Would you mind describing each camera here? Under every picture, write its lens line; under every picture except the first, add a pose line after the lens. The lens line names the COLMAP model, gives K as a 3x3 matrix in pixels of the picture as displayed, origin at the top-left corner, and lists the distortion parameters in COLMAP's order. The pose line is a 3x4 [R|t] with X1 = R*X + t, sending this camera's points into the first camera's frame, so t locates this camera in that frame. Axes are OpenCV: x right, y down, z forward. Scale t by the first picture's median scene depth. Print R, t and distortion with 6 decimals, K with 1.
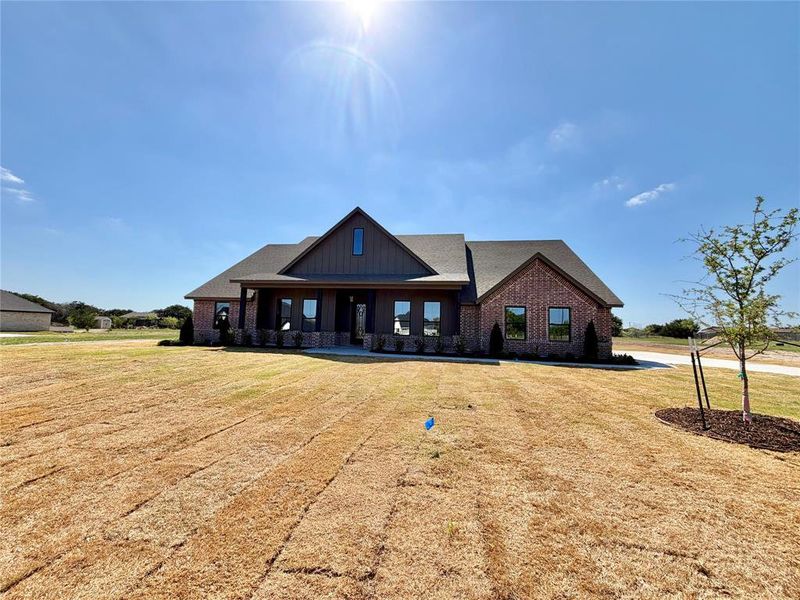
lens RADIAL K [[319.0, 0, 400.0], [0, 319.0, 300.0], [0, 0, 1]] dist [-0.001781, 0.000142]
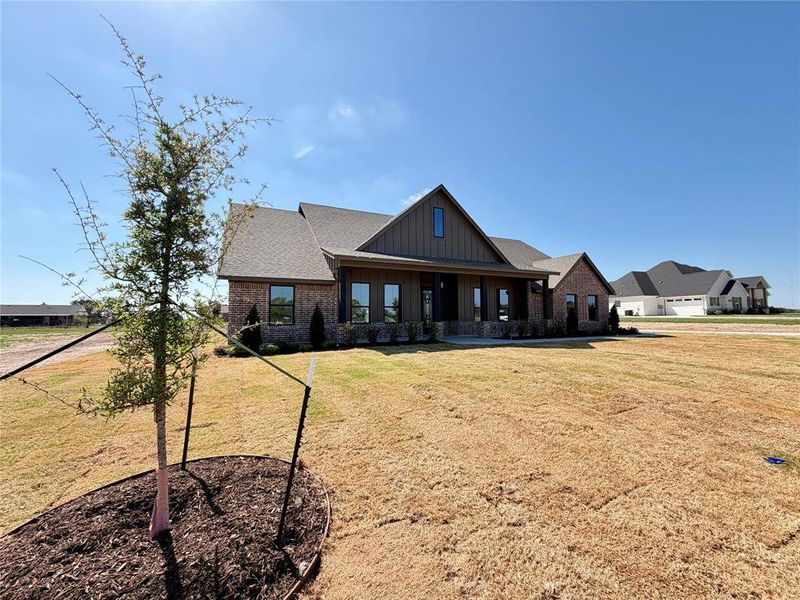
lens RADIAL K [[319.0, 0, 400.0], [0, 319.0, 300.0], [0, 0, 1]] dist [-0.001781, 0.000142]
pose [[0.816199, -0.005730, 0.577742, -0.765777], [-0.022801, 0.998852, 0.042118, 0.004199], [-0.577320, -0.047550, 0.815132, 0.305729]]
